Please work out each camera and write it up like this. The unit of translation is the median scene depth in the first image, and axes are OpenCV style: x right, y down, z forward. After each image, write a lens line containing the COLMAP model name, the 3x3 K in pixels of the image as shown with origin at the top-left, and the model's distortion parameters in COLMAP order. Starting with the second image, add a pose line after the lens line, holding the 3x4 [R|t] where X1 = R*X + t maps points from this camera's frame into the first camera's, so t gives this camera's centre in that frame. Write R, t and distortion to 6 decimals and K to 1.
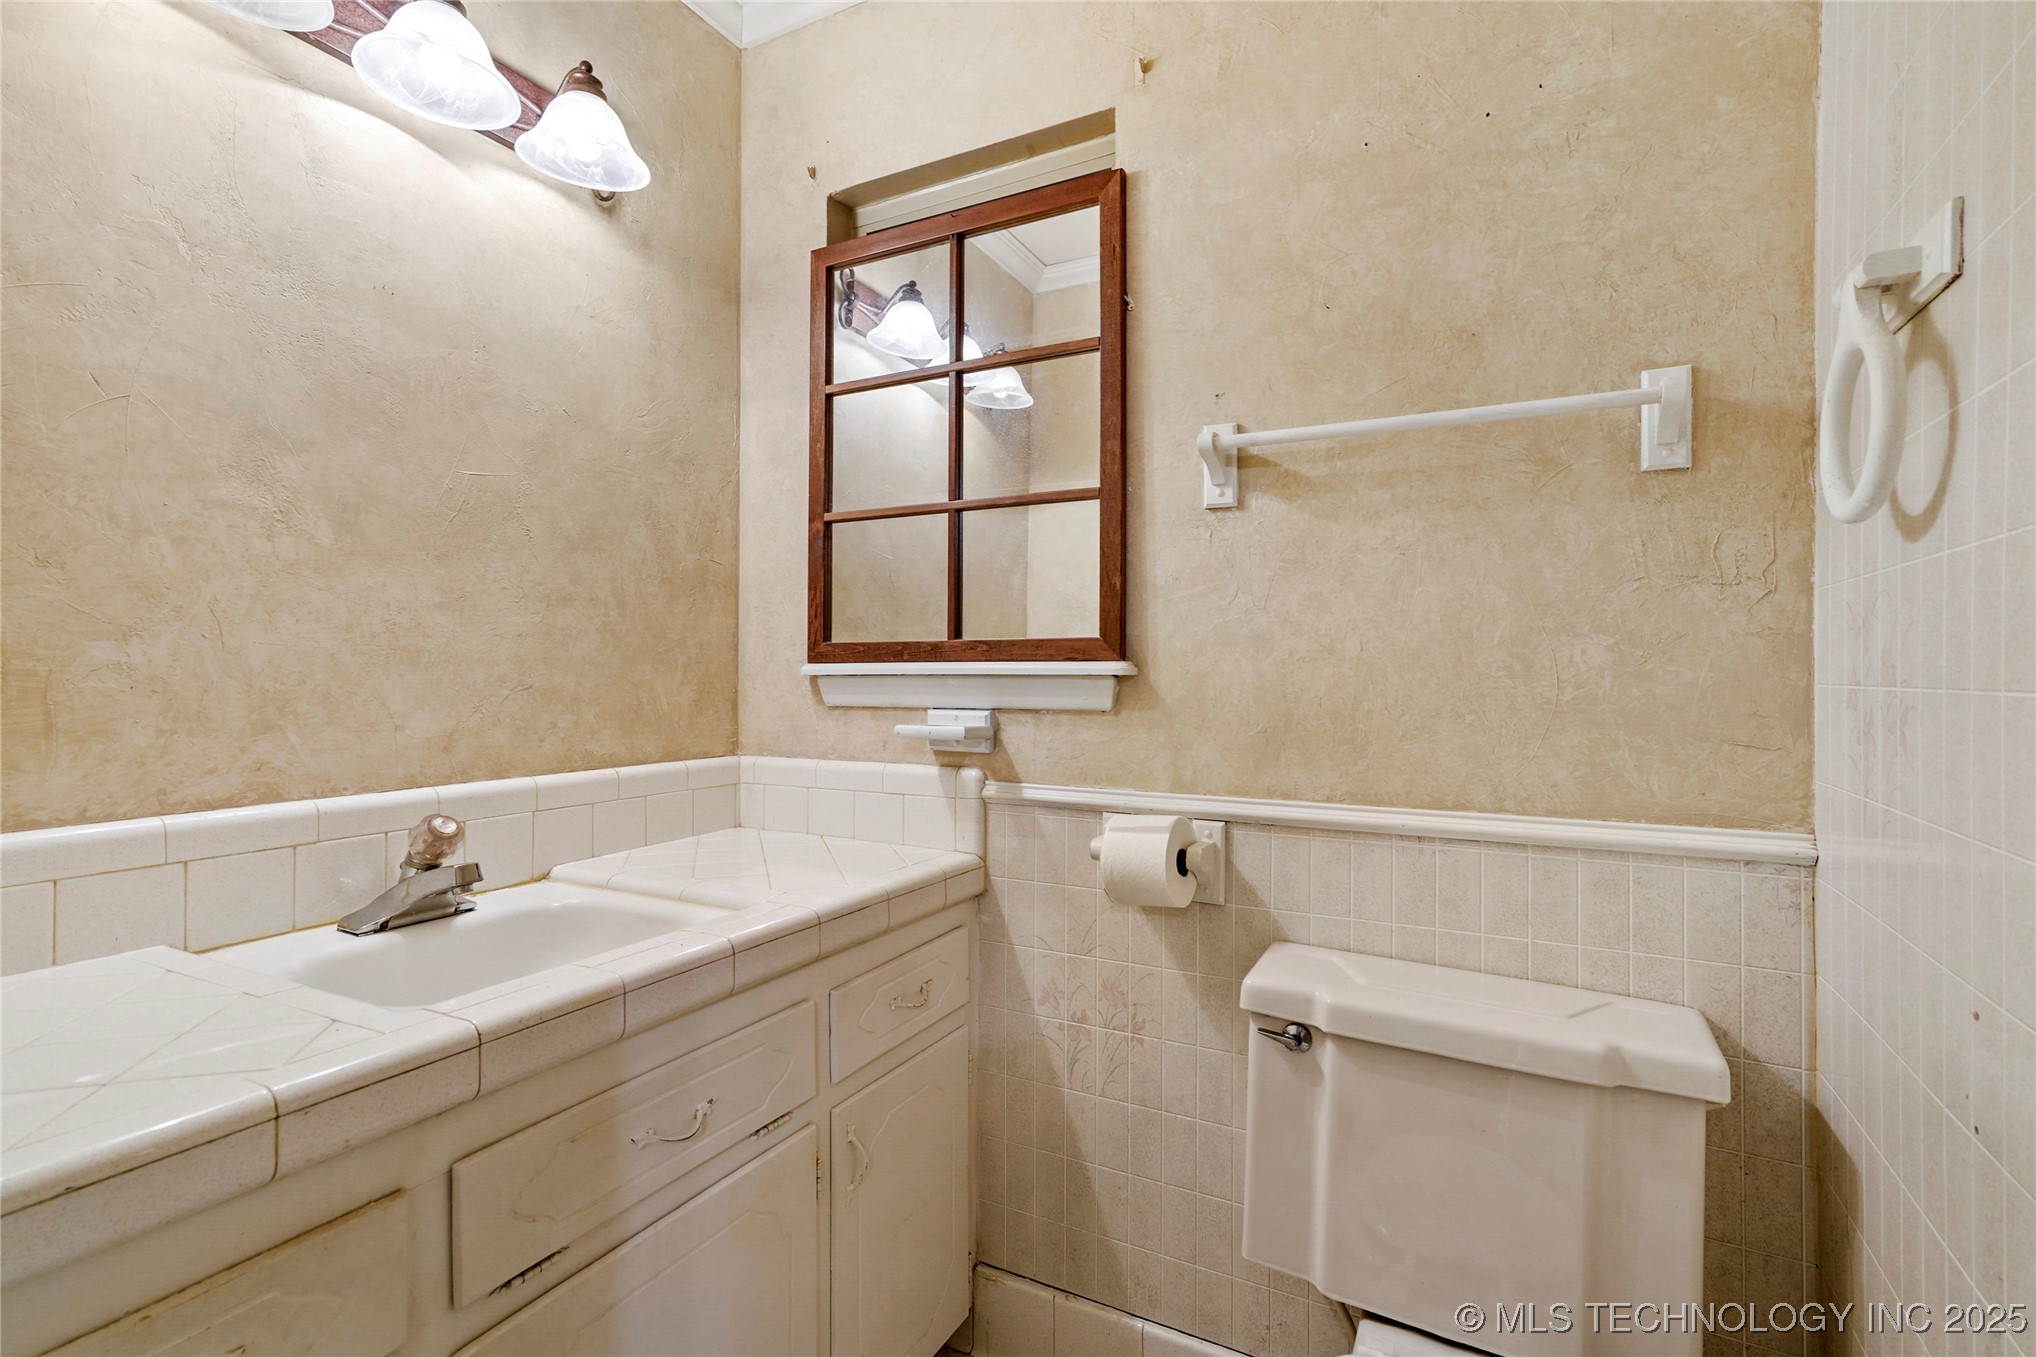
lens RADIAL K [[956.9, 0, 998.9], [0, 956.9, 671.7], [0, 0, 1]] dist [-0.000638, 0.006927]
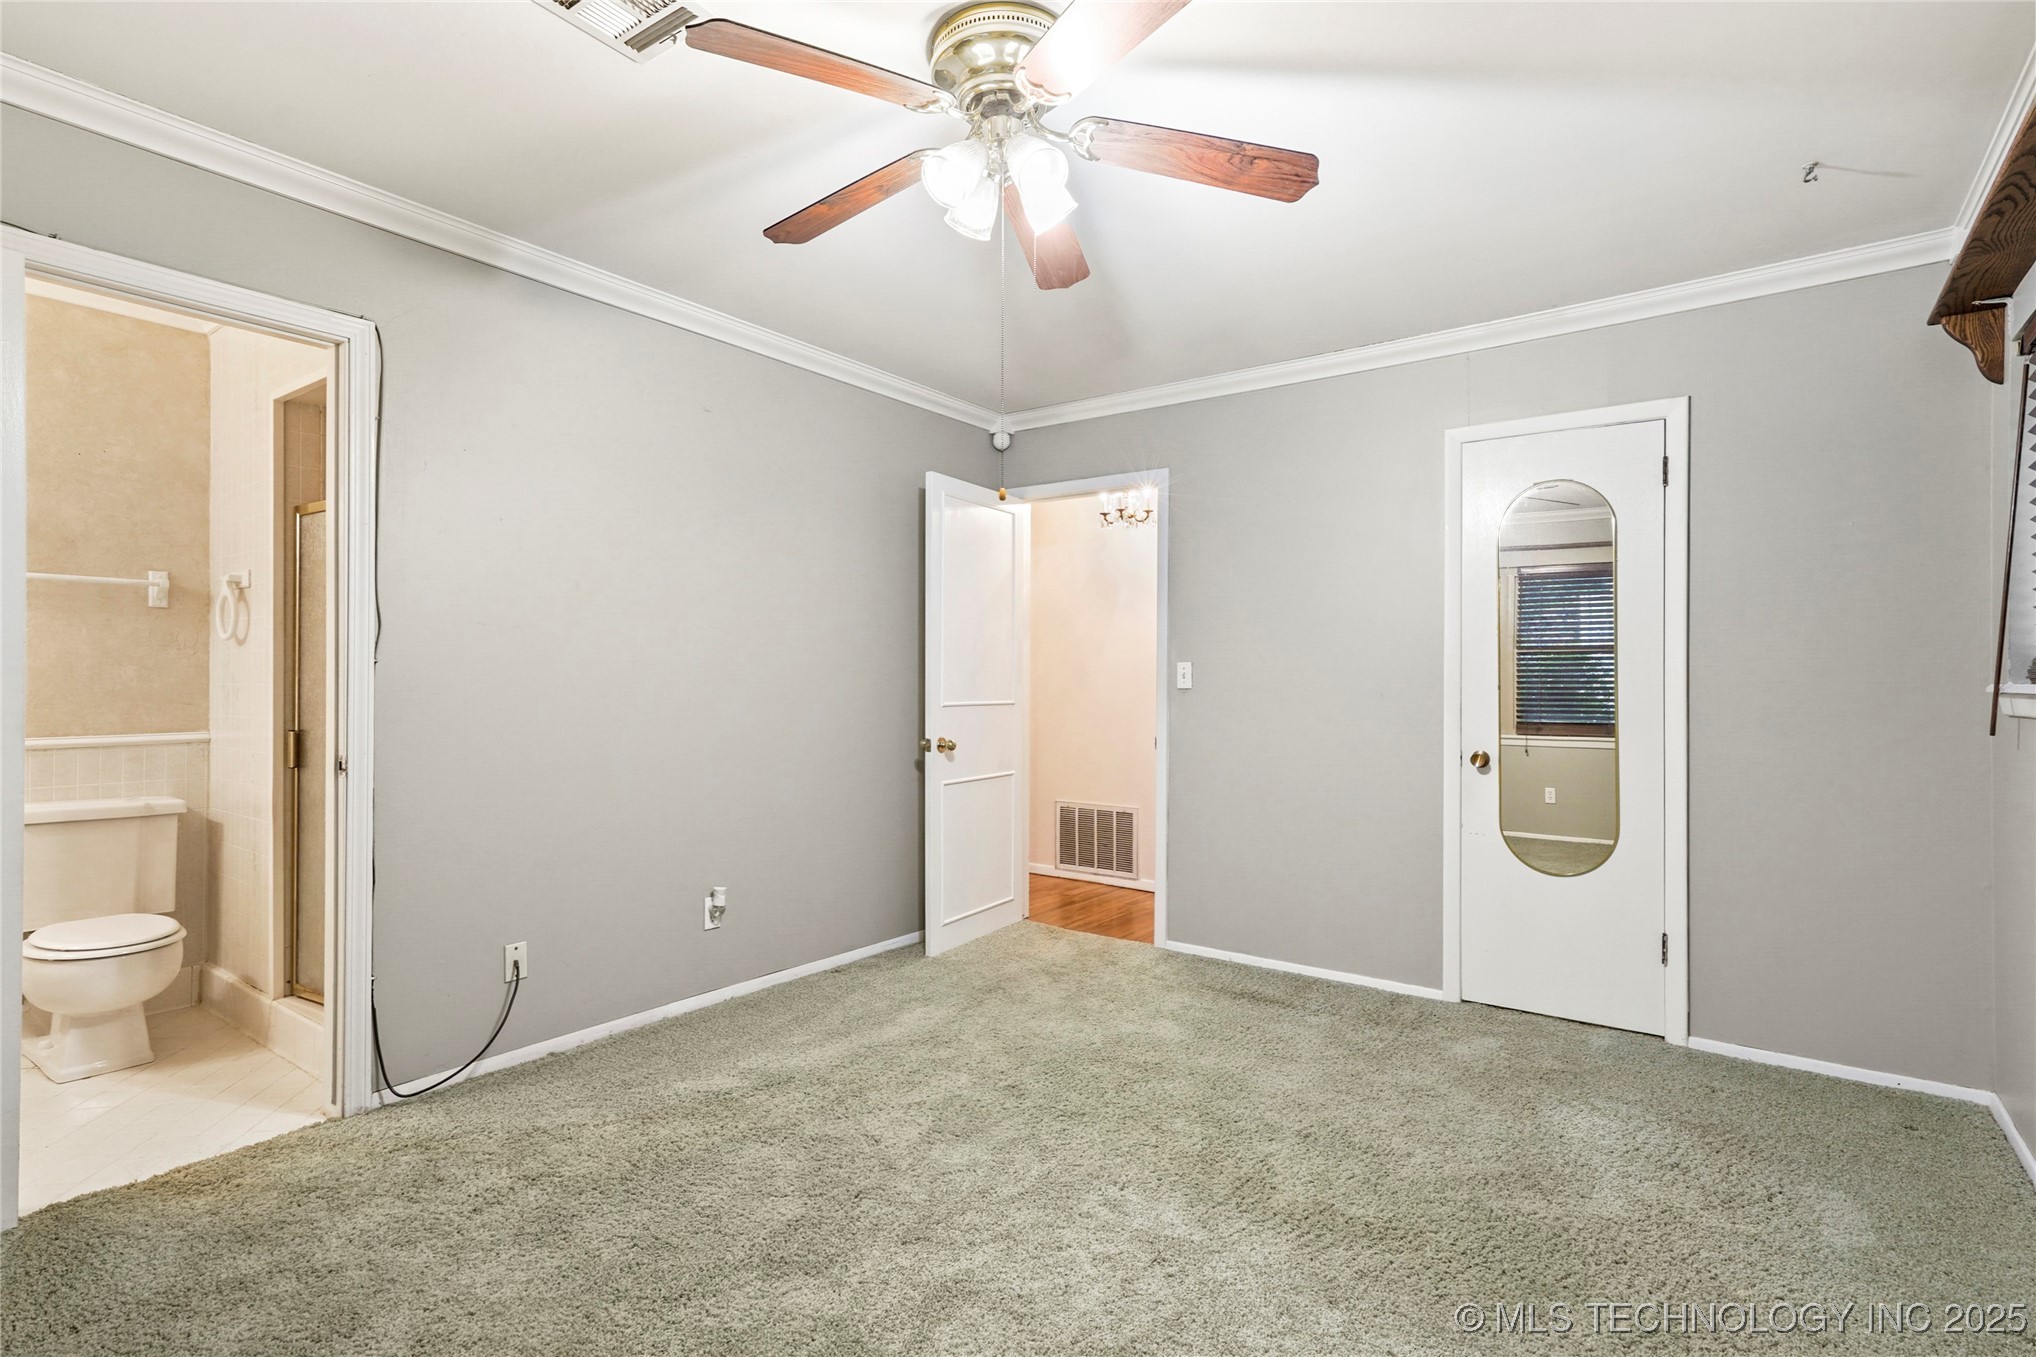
lens RADIAL K [[956.9, 0, 999.7], [0, 956.9, 672.3], [0, 0, 1]] dist [-0.000638, 0.006927]
pose [[0.130860, 0.002430, 0.991398, -1.826810], [-0.003783, 0.999991, -0.001952, -0.024936], [-0.991394, -0.003495, 0.130868, -1.871720]]
